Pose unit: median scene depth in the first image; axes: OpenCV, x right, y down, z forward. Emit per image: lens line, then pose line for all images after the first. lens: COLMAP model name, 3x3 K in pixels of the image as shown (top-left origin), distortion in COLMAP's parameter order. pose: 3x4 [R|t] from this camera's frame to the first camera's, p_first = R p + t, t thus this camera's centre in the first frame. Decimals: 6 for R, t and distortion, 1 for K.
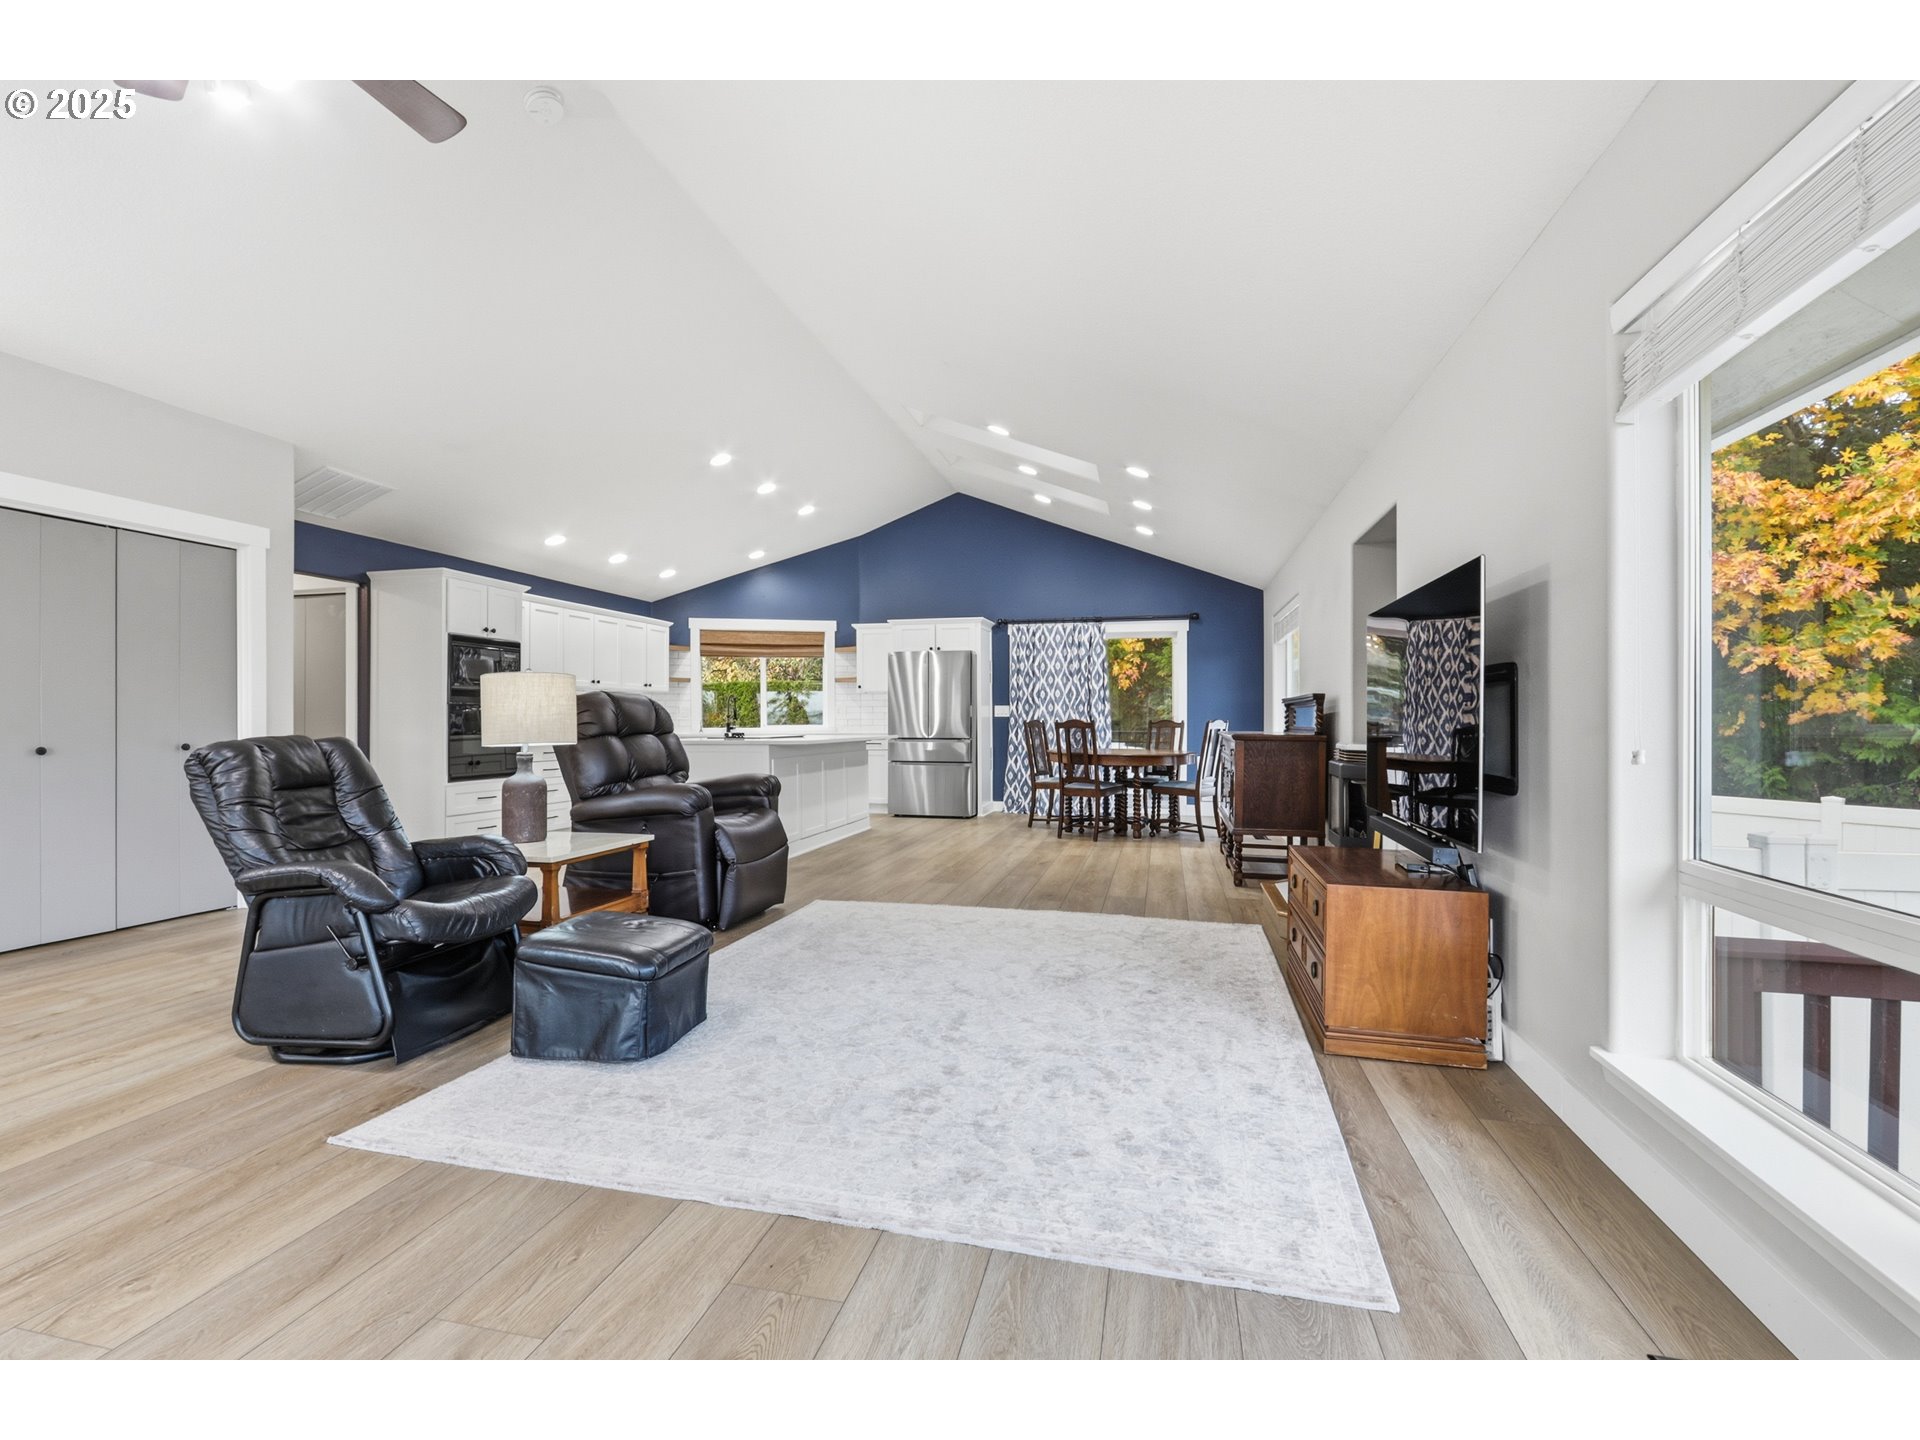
lens RADIAL K [[901.6, 0, 951.9], [0, 901.6, 713.3], [0, 0, 1]] dist [-0.000310, -0.000079]
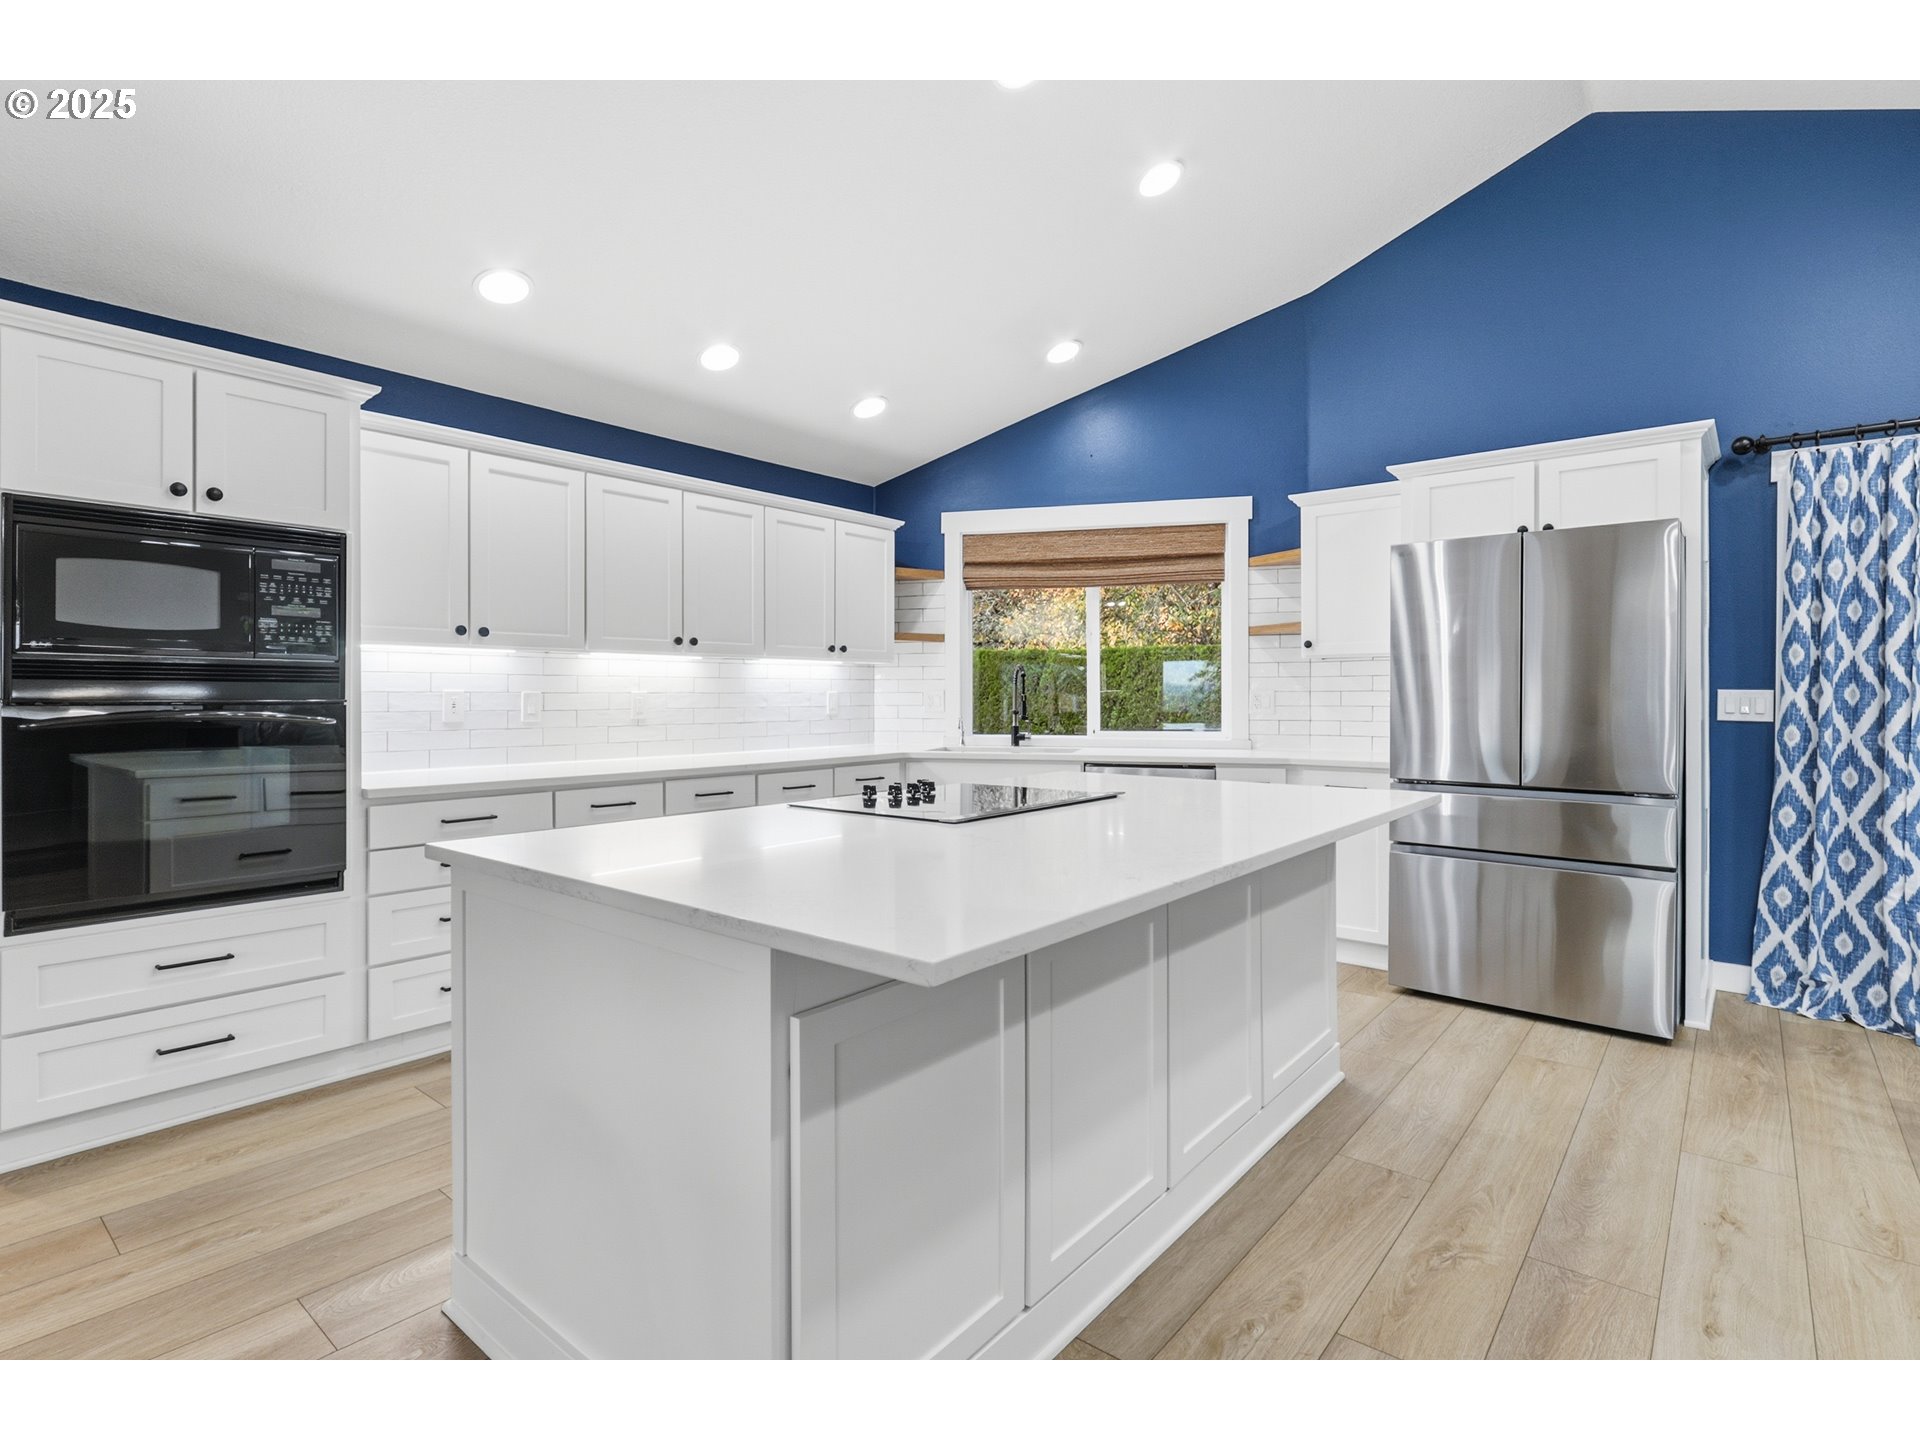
lens RADIAL K [[962.5, 0, 938.6], [0, 962.5, 701.3], [0, 0, 1]] dist [-0.001252, -0.000236]
pose [[0.893531, 0.004672, -0.448978, -0.056575], [0.001883, 0.999898, 0.014153, -0.009945], [0.448998, -0.013491, 0.893431, 0.539494]]
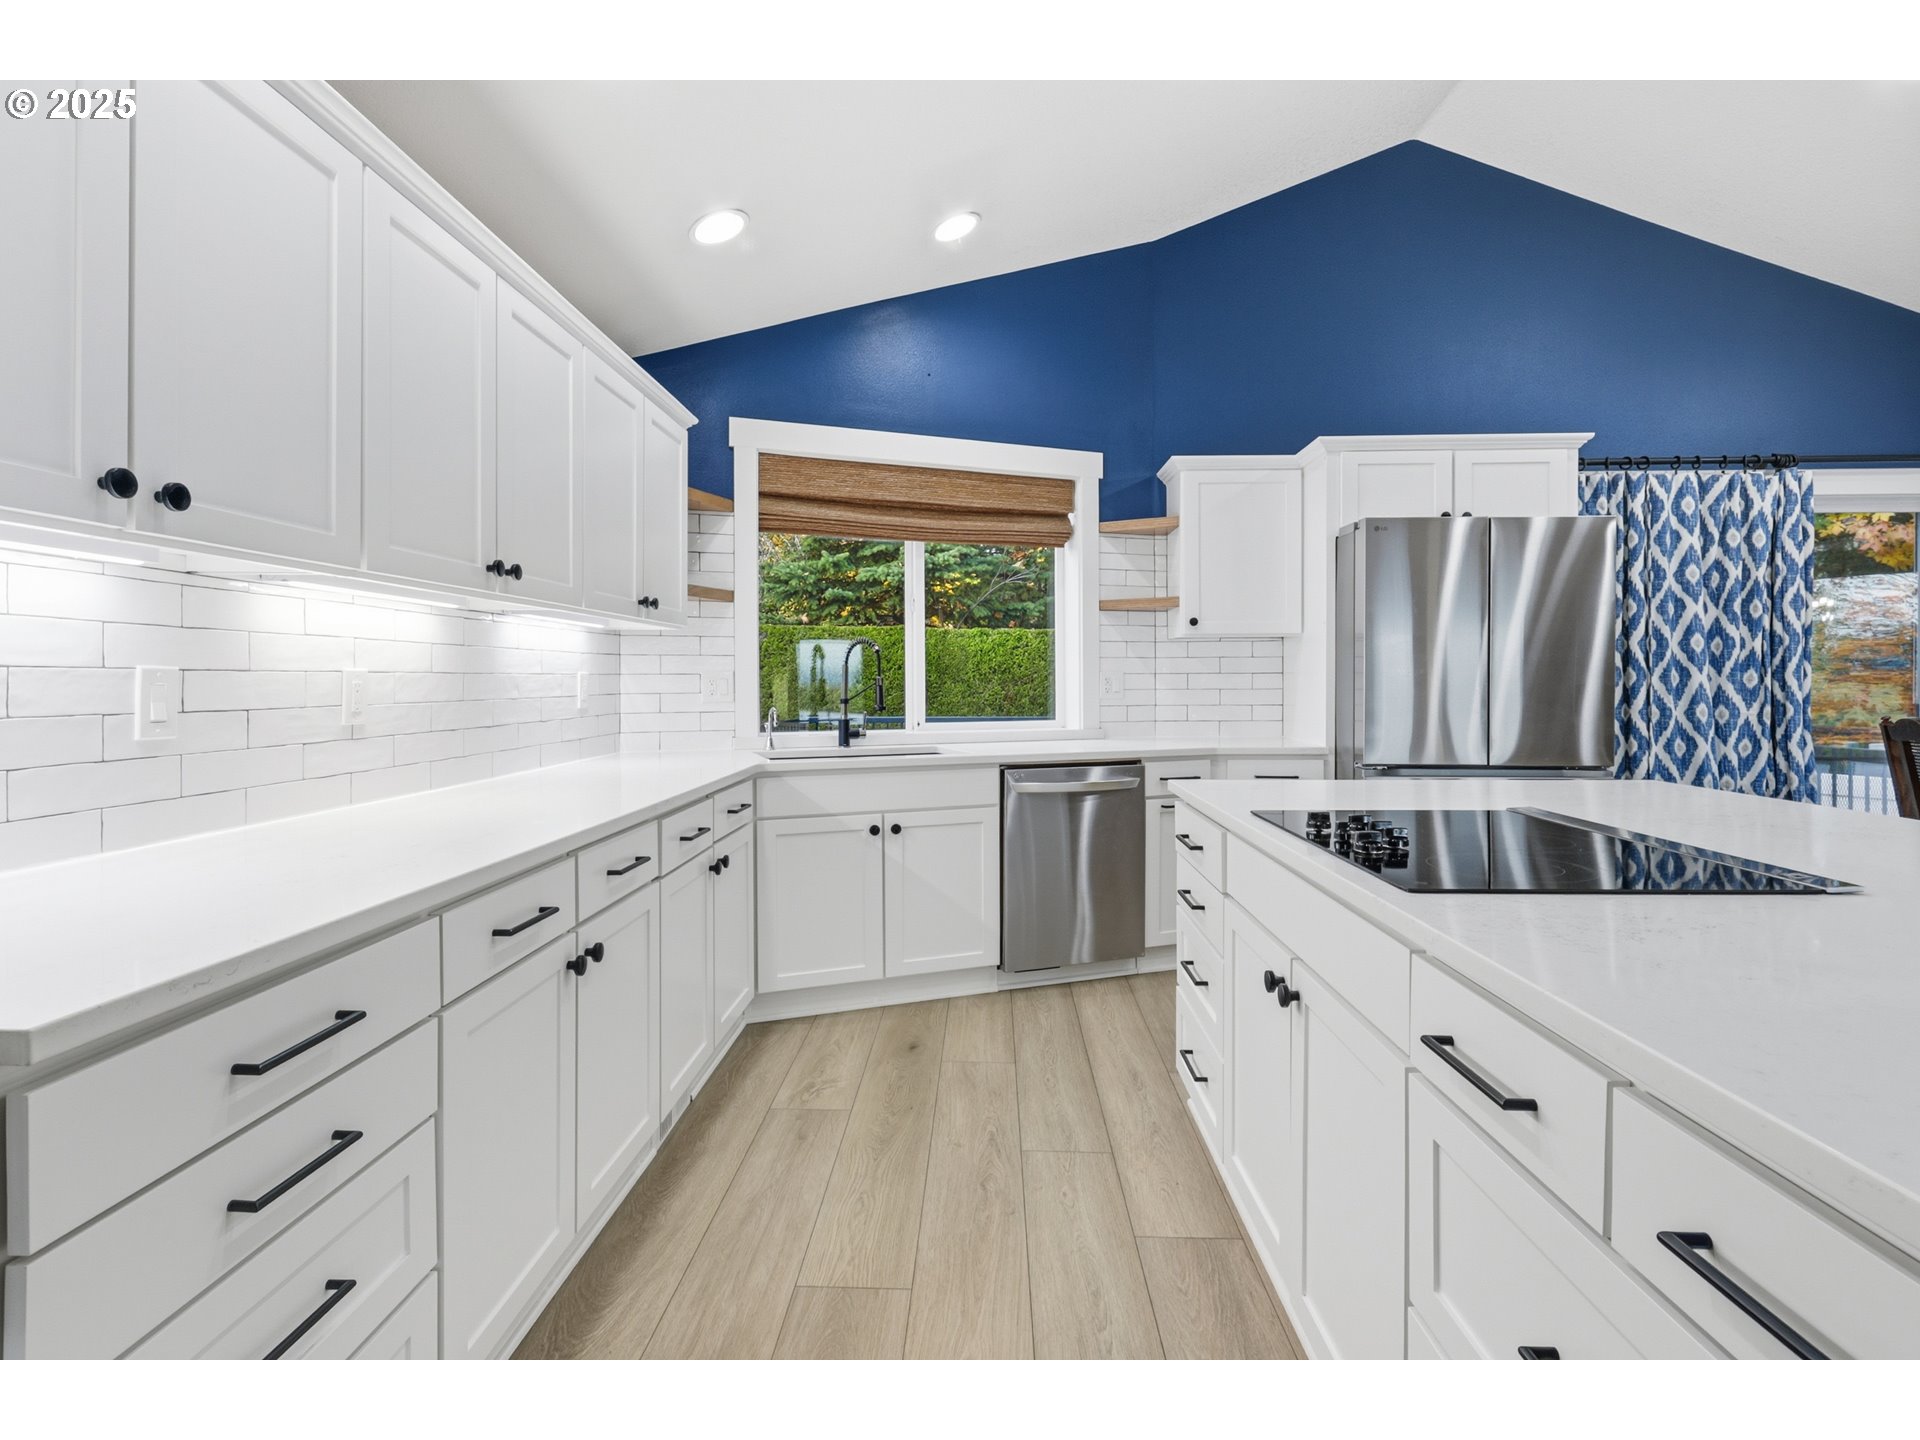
lens RADIAL K [[962.5, 0, 938.6], [0, 962.5, 701.3], [0, 0, 1]] dist [-0.001252, -0.000236]
pose [[0.980941, -0.003775, 0.194267, -0.292620], [-0.001971, 0.999566, 0.029378, -0.007775], [-0.194294, -0.029201, 0.980509, 0.636367]]
